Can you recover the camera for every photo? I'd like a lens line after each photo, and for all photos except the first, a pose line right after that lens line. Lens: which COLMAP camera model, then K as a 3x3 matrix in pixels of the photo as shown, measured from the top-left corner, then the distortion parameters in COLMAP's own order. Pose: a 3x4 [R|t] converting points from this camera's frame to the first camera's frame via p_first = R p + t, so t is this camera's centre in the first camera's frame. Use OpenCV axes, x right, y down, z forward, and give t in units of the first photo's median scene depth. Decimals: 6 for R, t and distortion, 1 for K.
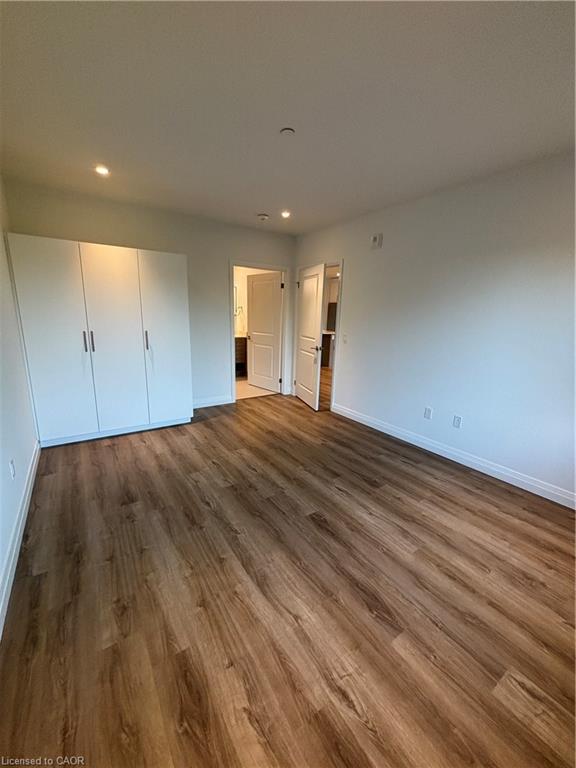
lens RADIAL K [[312.0, 0, 291.6], [0, 312.0, 382.6], [0, 0, 1]] dist [0.000025, 0.000275]
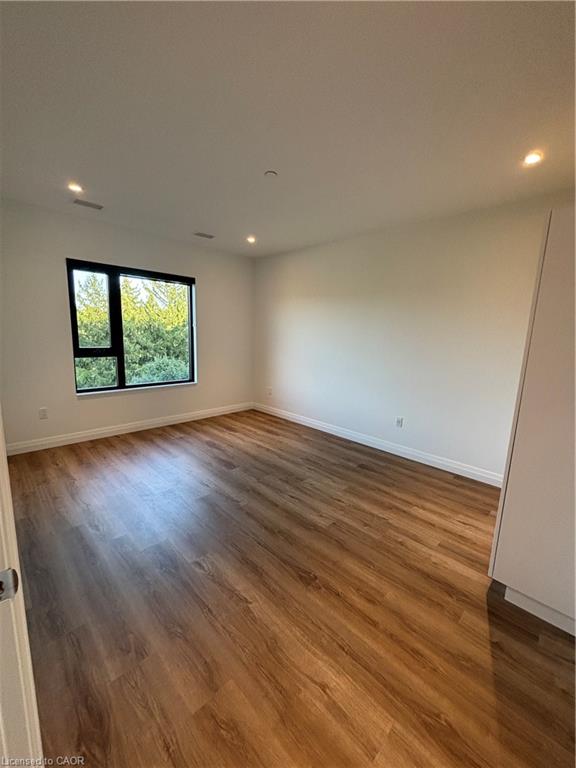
lens RADIAL K [[314.7, 0, 288.0], [0, 314.7, 384.0], [0, 0, 1]] dist [0.001985, 0.000189]
pose [[-0.982794, -0.035296, -0.181300, 0.083504], [-0.101166, 0.924108, 0.368498, -0.413833], [0.154535, 0.380499, -0.911778, 1.848616]]
